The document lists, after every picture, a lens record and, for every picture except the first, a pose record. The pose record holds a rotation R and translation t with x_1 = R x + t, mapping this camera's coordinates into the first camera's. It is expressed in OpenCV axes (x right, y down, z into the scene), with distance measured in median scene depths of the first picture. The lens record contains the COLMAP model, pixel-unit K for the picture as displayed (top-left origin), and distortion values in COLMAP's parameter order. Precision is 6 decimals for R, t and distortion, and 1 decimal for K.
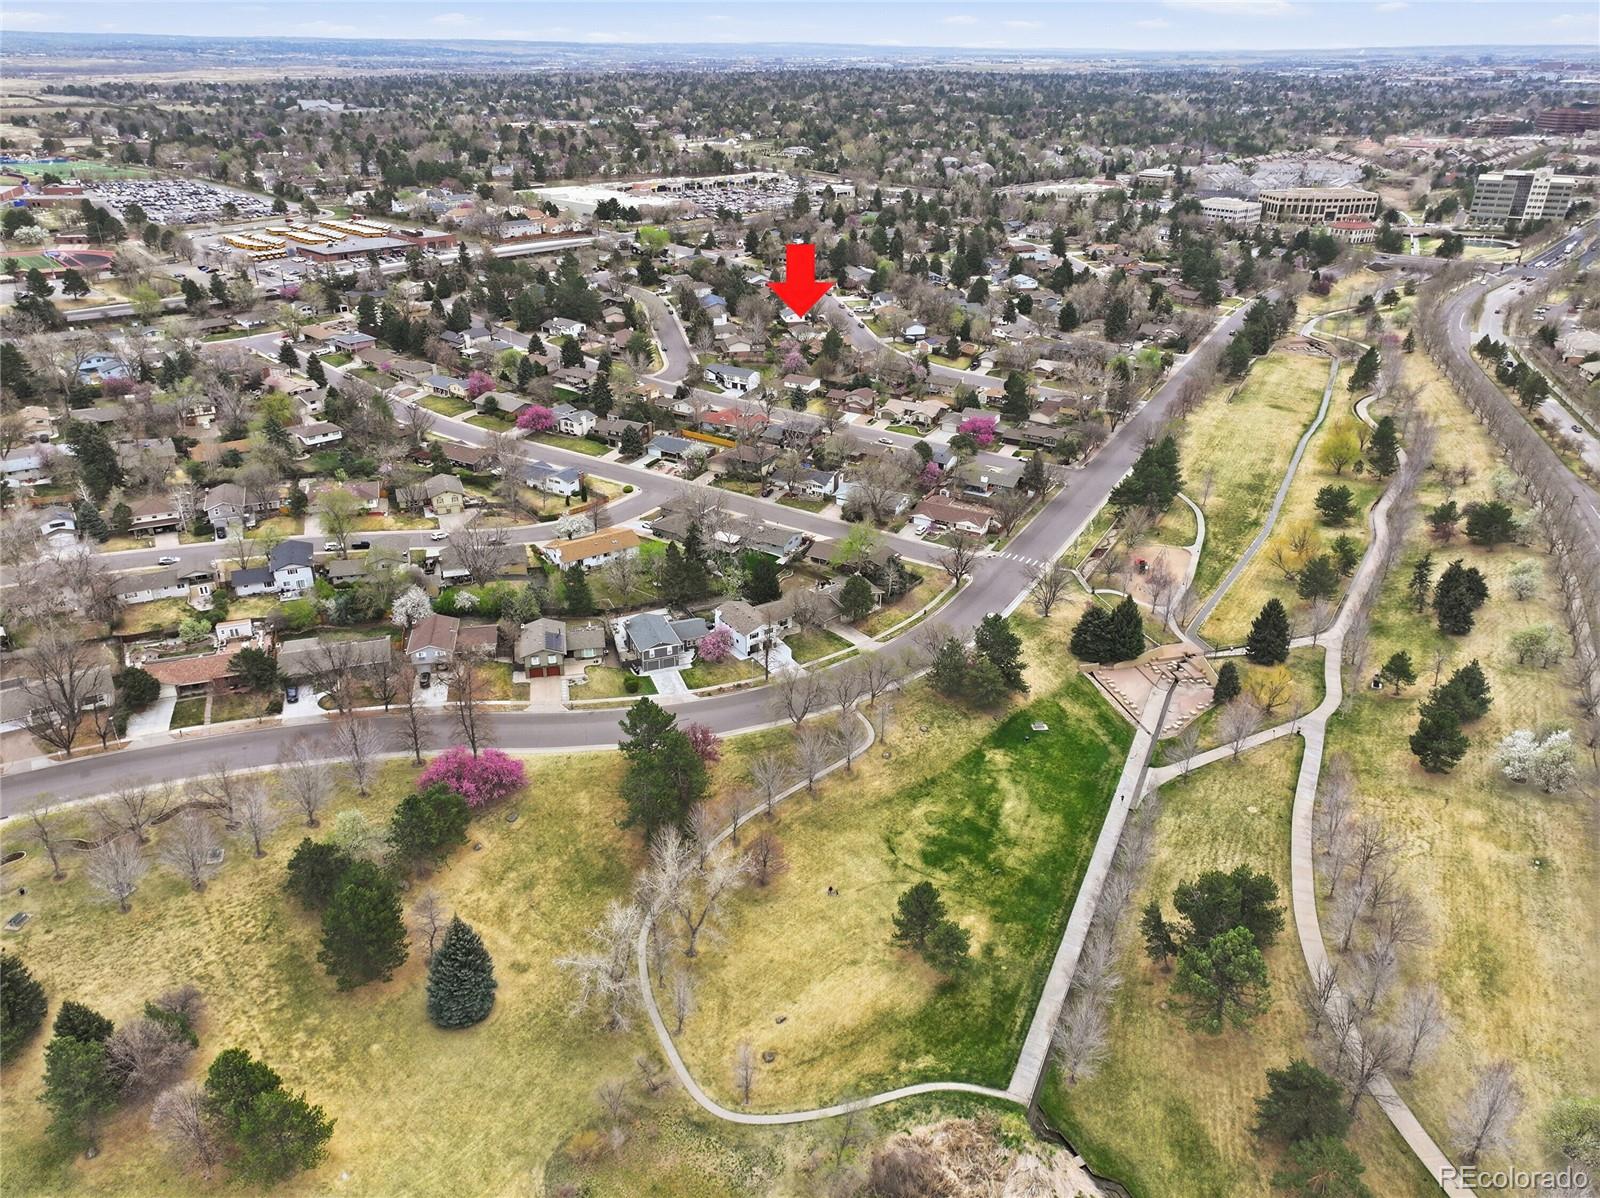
lens RADIAL K [[1142.8, 0, 800.0], [0, 1142.8, 599.0], [0, 0, 1]] dist [0.007342, -0.004368]
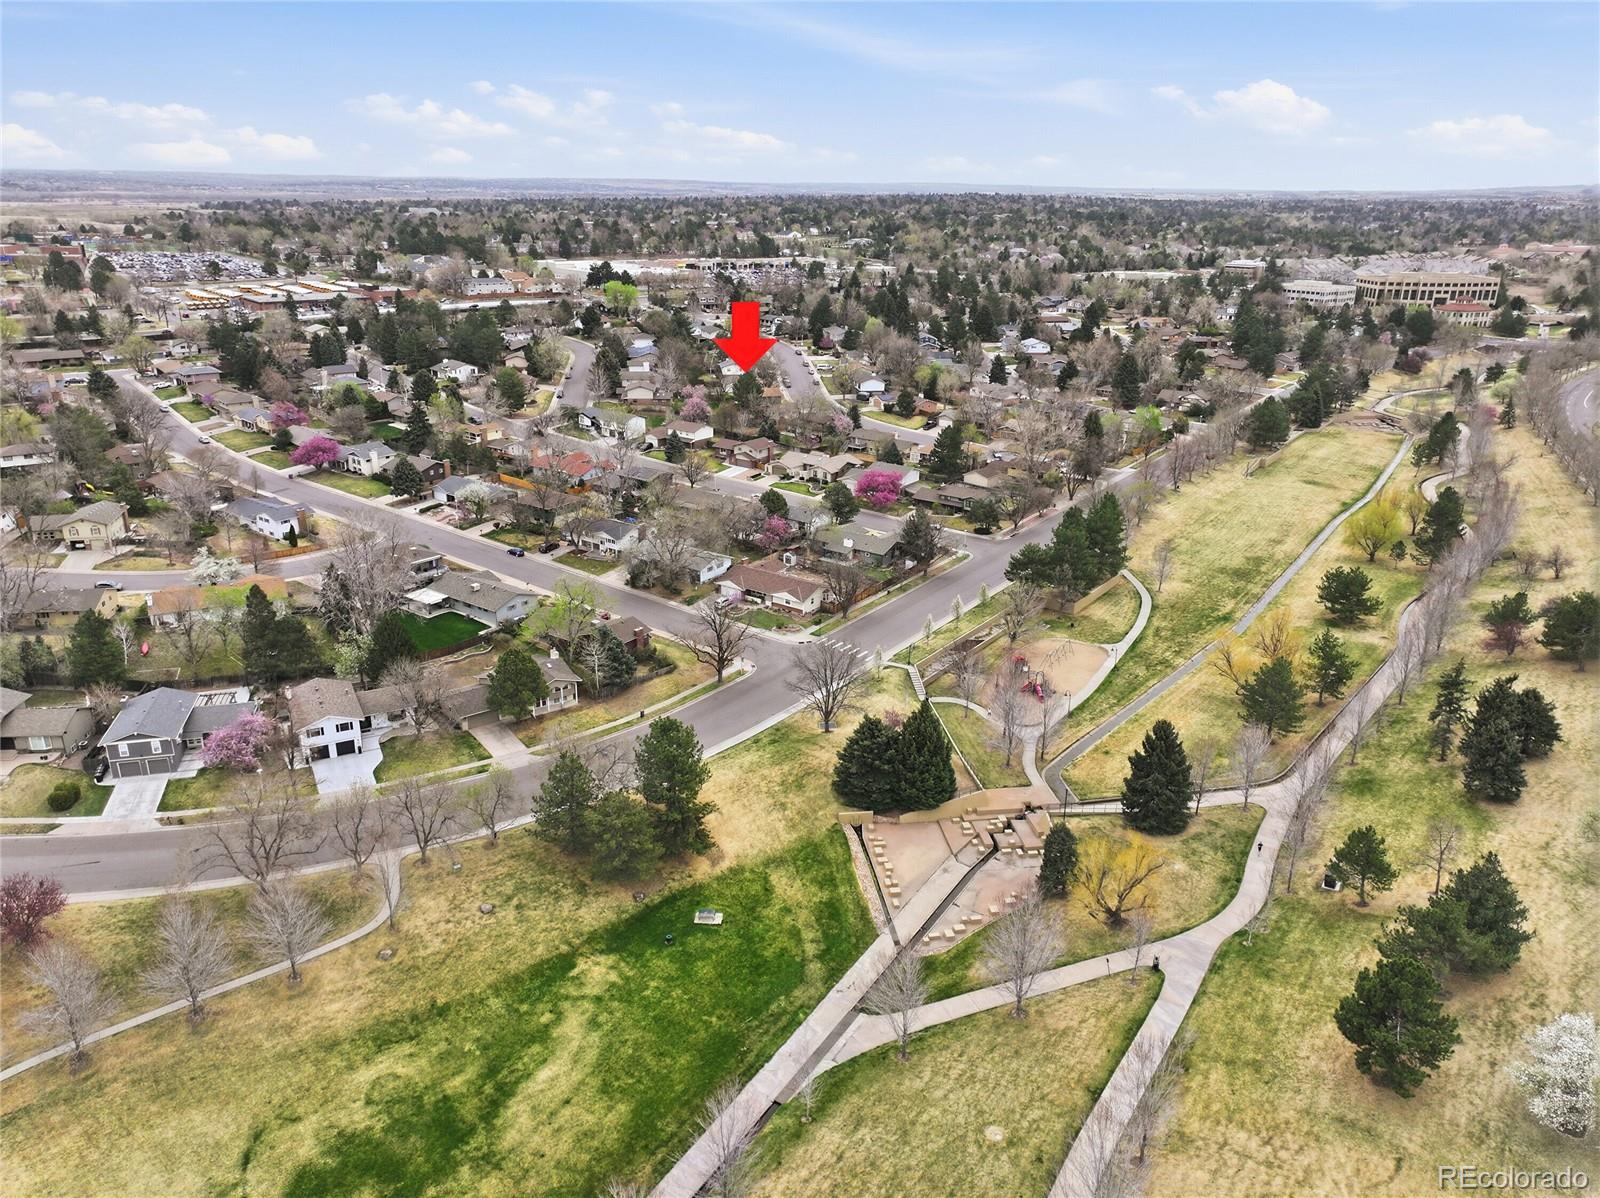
lens RADIAL K [[1136.1, 0, 800.0], [0, 1136.1, 599.0], [0, 0, 1]] dist [-0.000526, 0.011346]
pose [[0.992488, 0.044145, -0.114099, 0.208292], [-0.055888, 0.993228, -0.101855, 0.005472], [0.108830, 0.107467, 0.988234, 0.279775]]
